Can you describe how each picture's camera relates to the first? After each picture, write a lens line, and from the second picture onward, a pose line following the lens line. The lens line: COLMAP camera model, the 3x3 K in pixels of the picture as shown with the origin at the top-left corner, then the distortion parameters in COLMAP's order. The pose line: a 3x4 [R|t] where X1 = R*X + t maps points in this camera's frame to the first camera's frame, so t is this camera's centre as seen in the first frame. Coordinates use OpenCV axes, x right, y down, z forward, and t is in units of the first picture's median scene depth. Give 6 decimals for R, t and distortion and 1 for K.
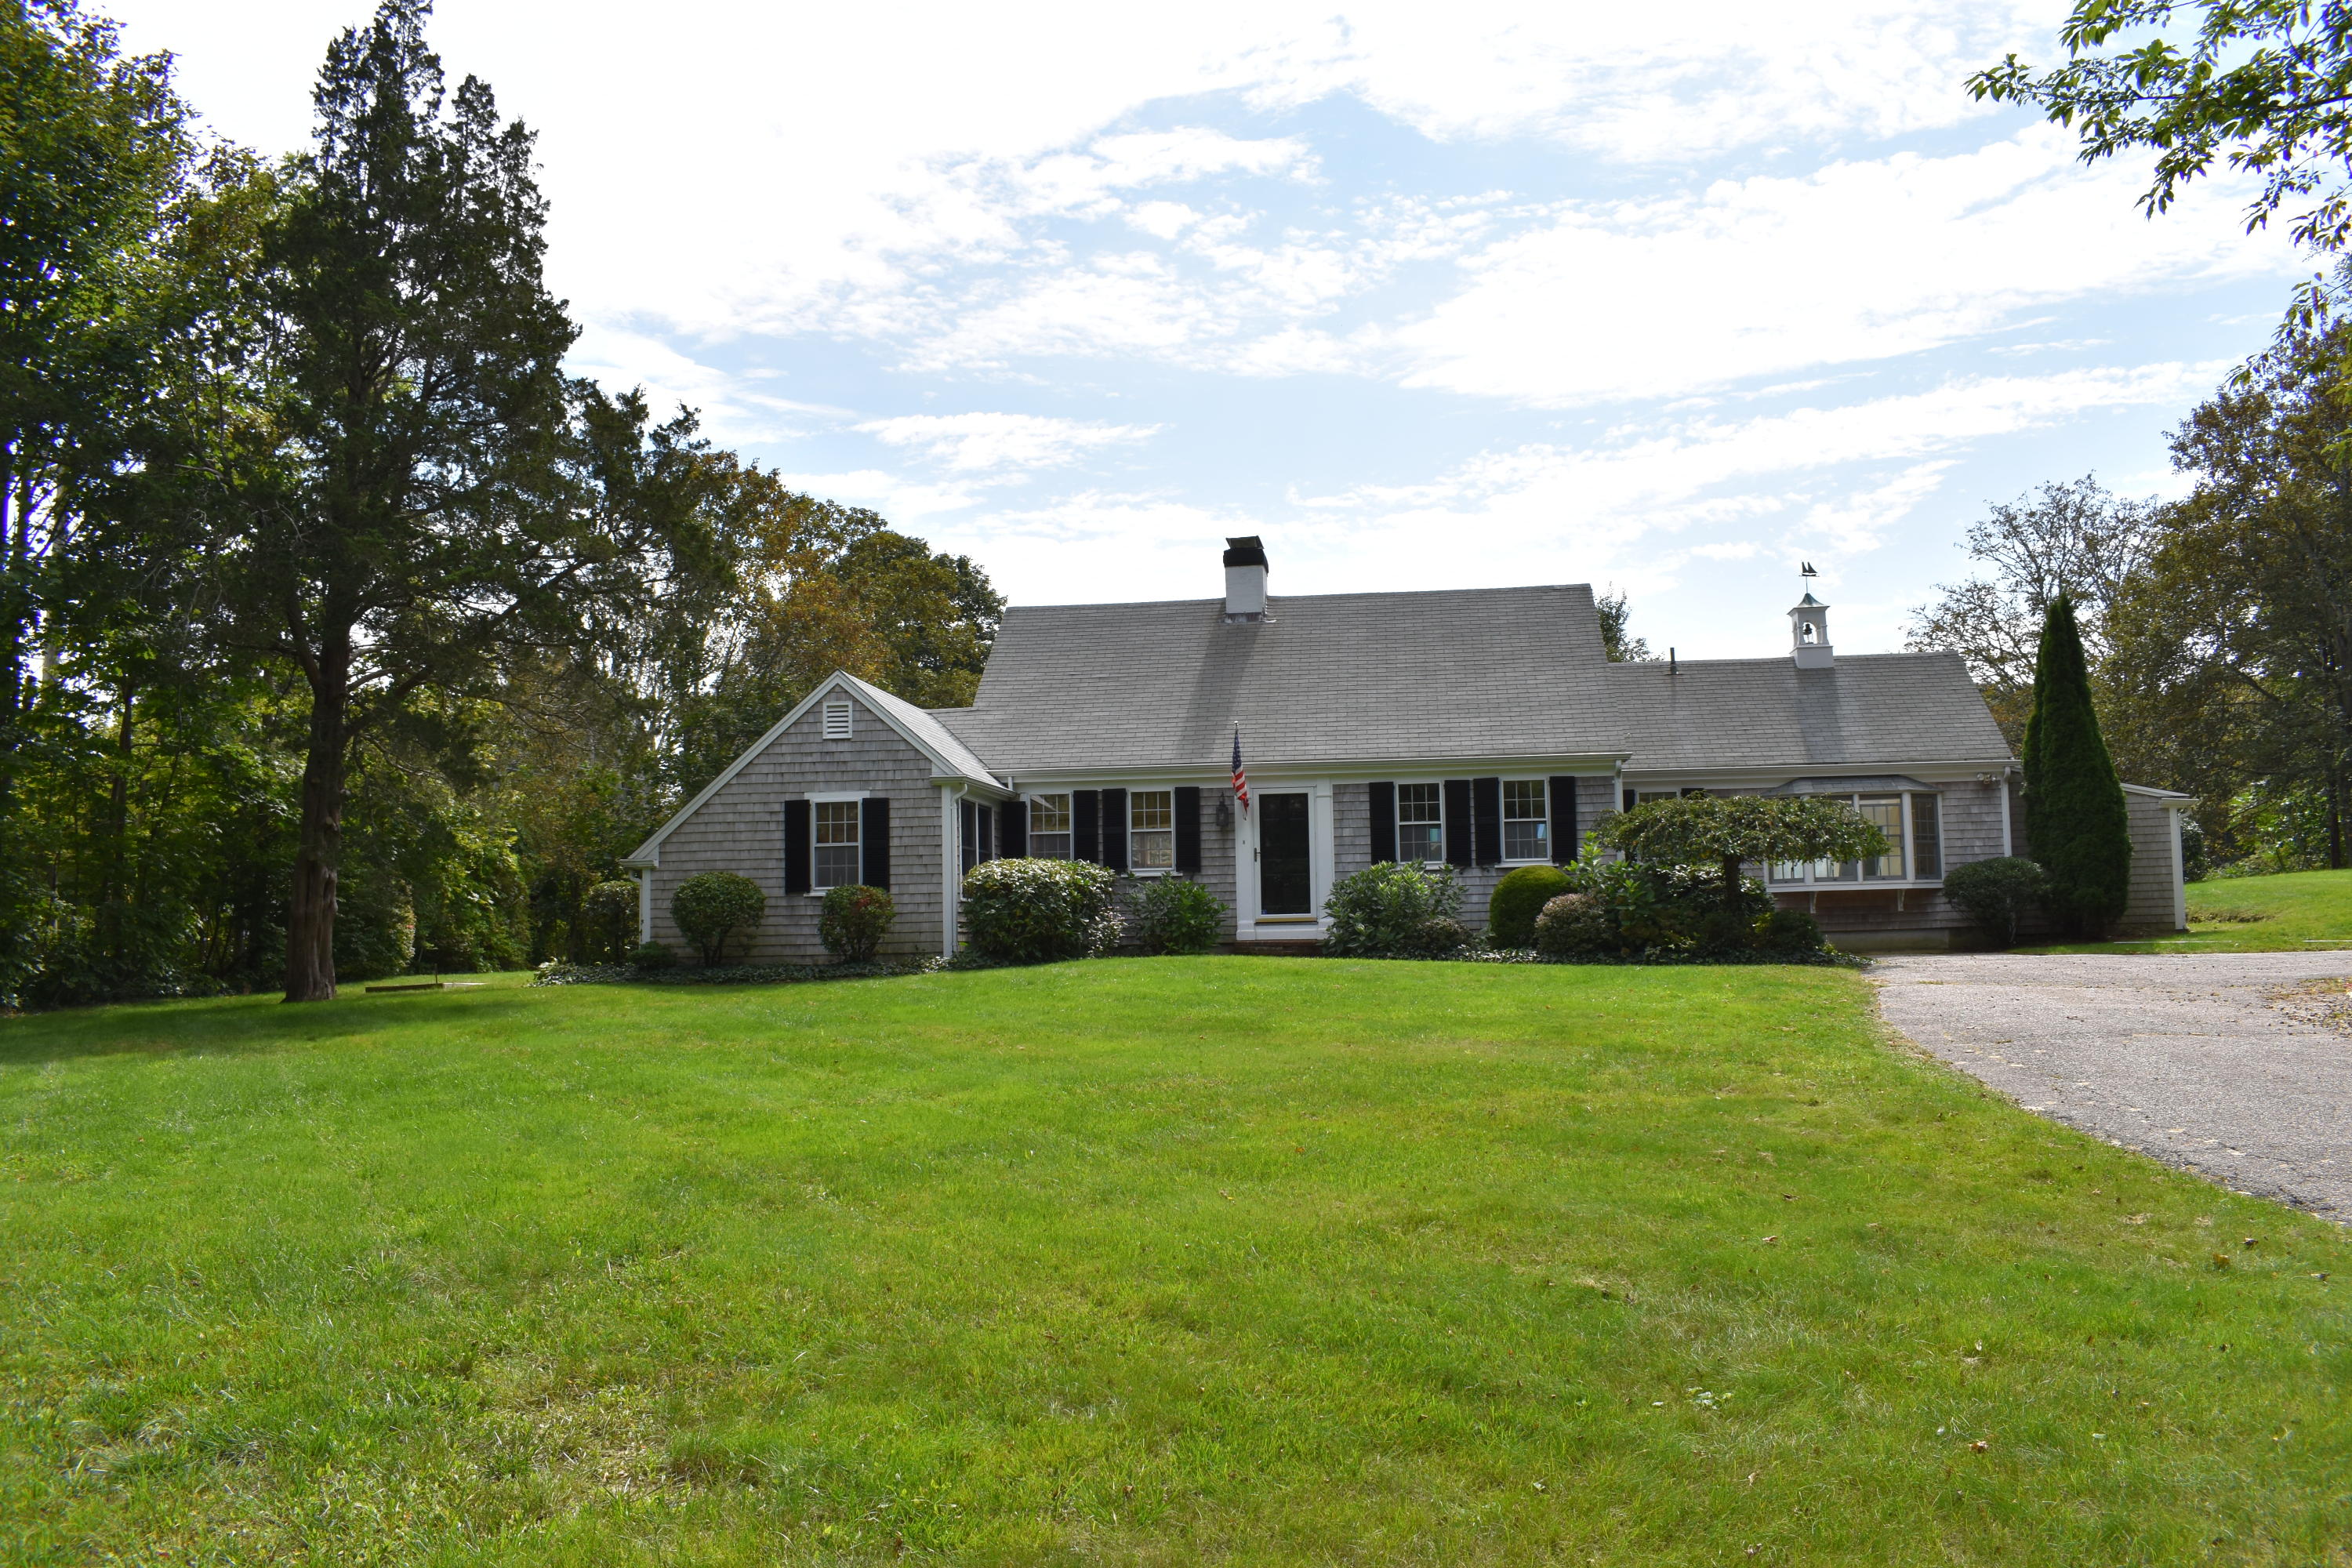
lens RADIAL K [[1869.8, 0, 1176.0], [0, 1869.8, 784.0], [0, 0, 1]] dist [-0.002560, -0.000574]
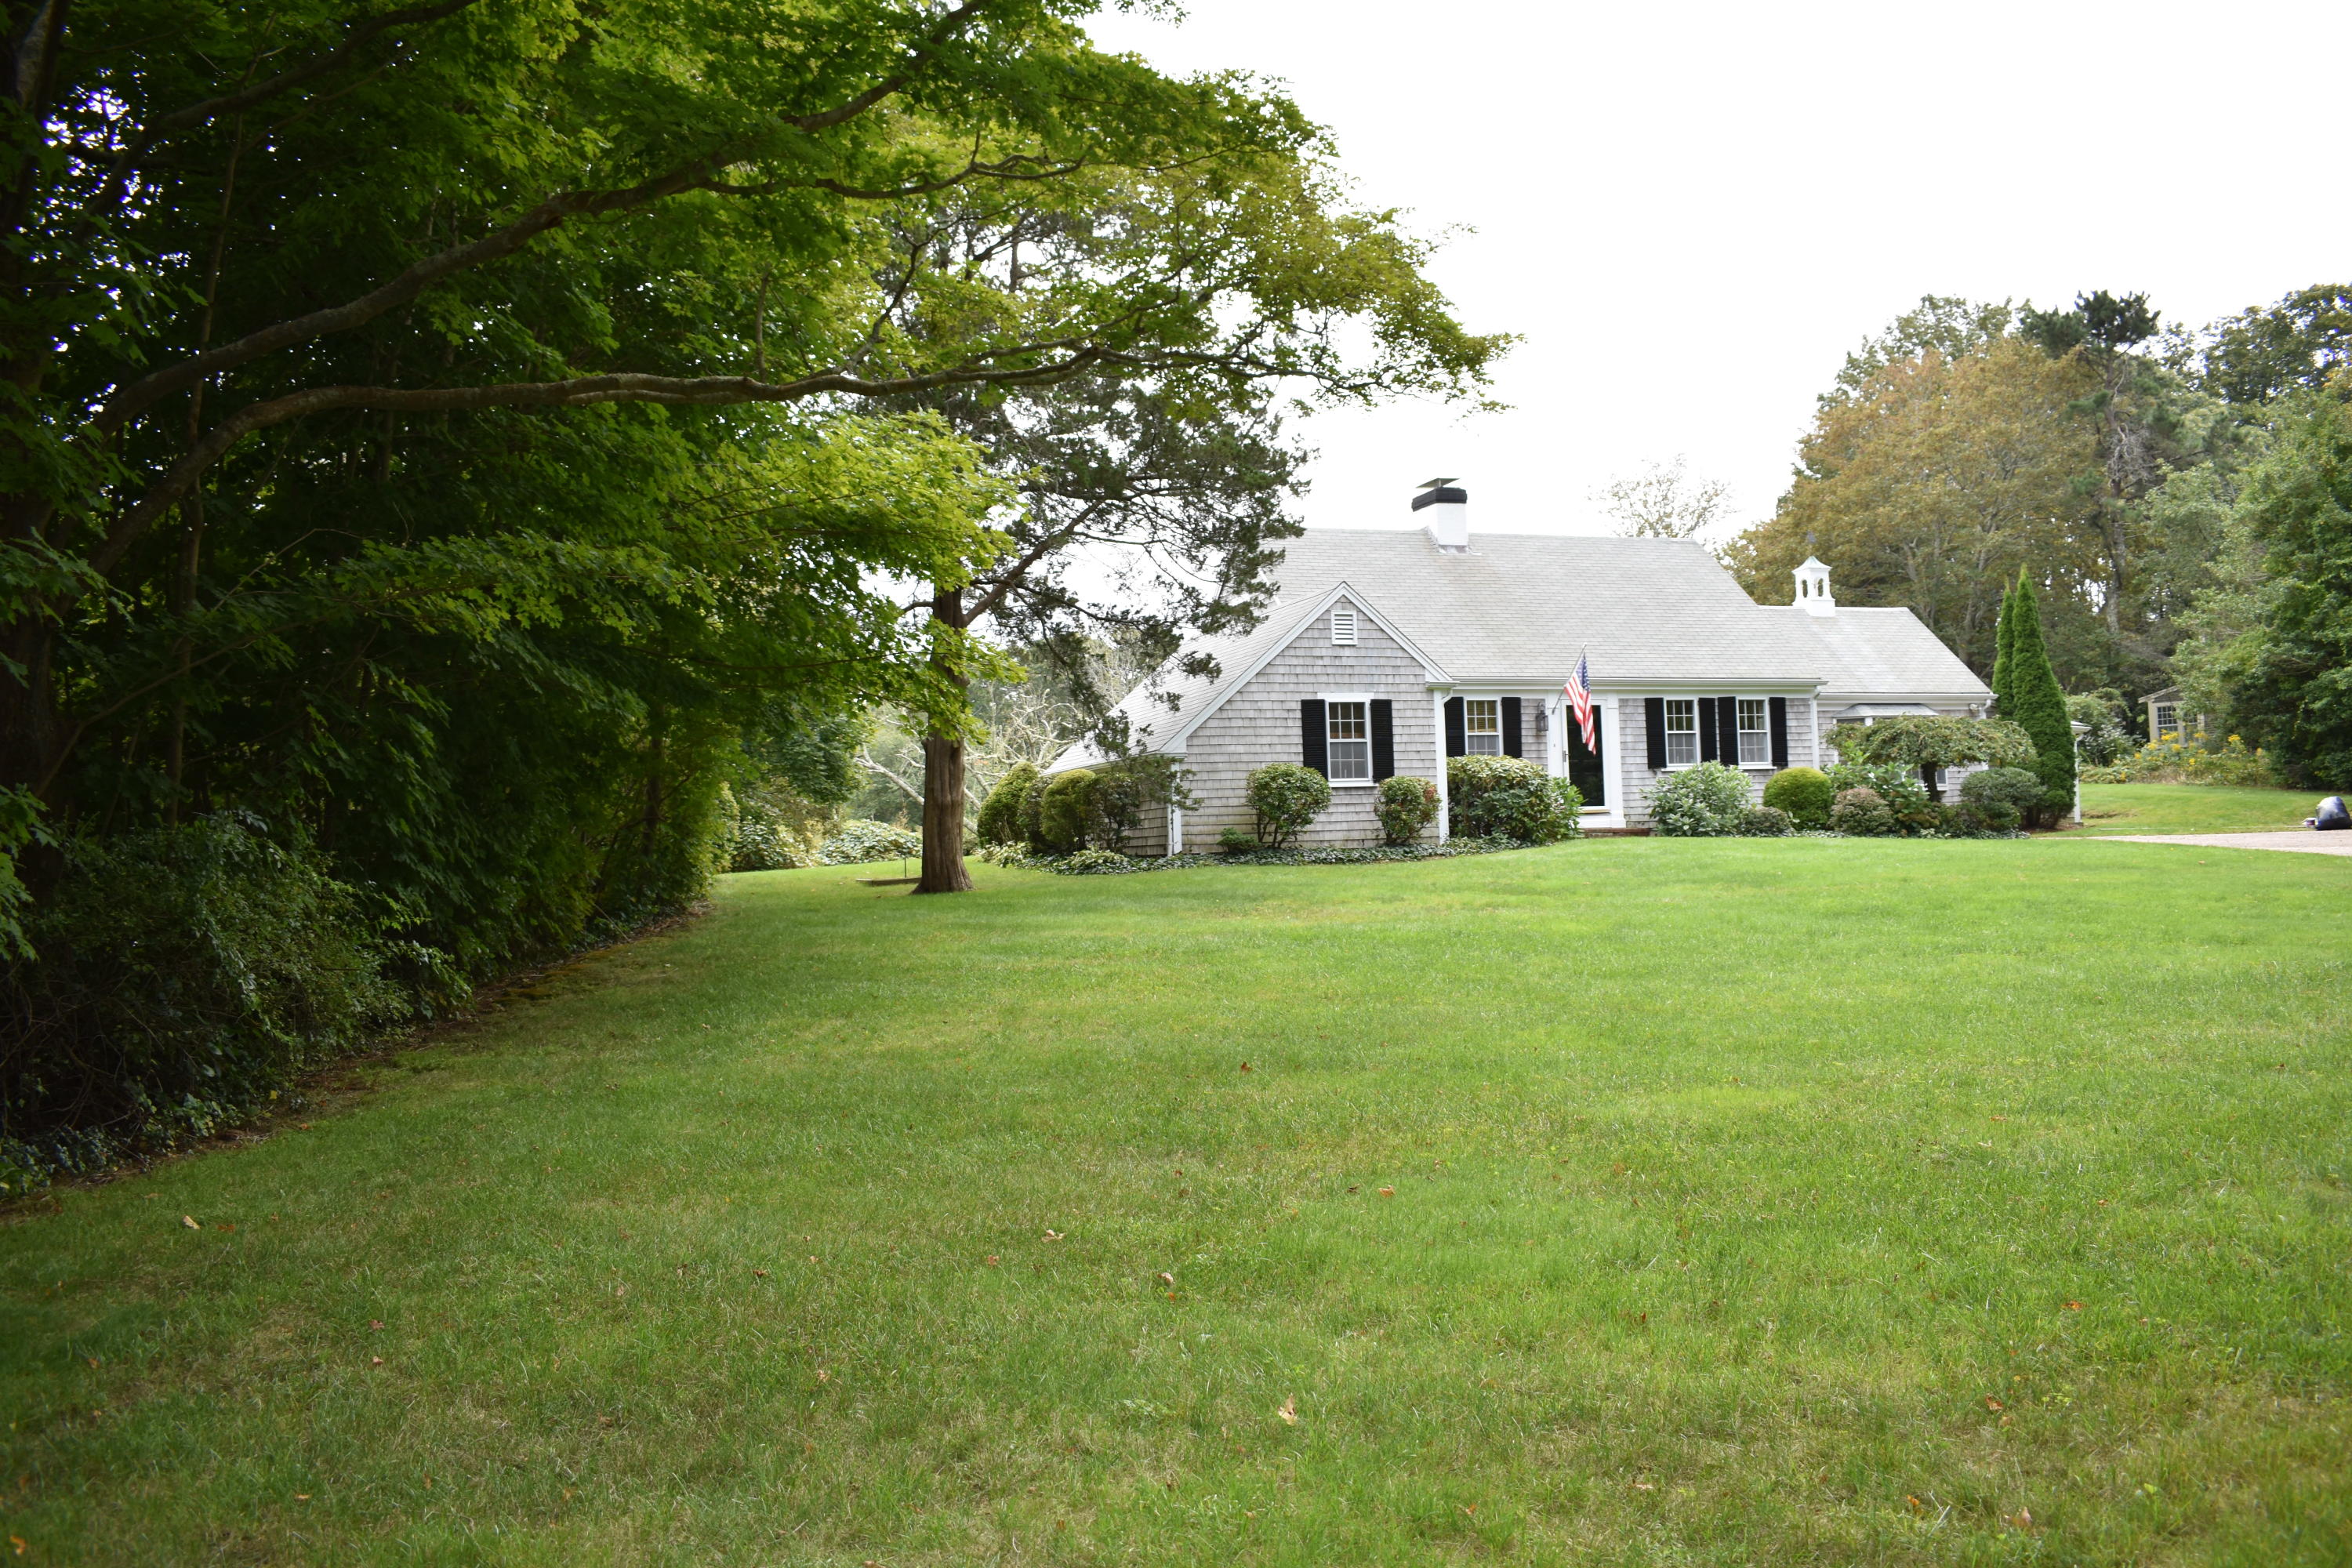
lens RADIAL K [[1869.8, 0, 1176.0], [0, 1869.8, 784.0], [0, 0, 1]] dist [-0.002560, -0.000574]
pose [[0.899185, 0.007228, 0.437509, -0.710193], [-0.025424, 0.999037, 0.035749, 0.019886], [-0.436830, -0.043268, 0.898503, 0.047254]]
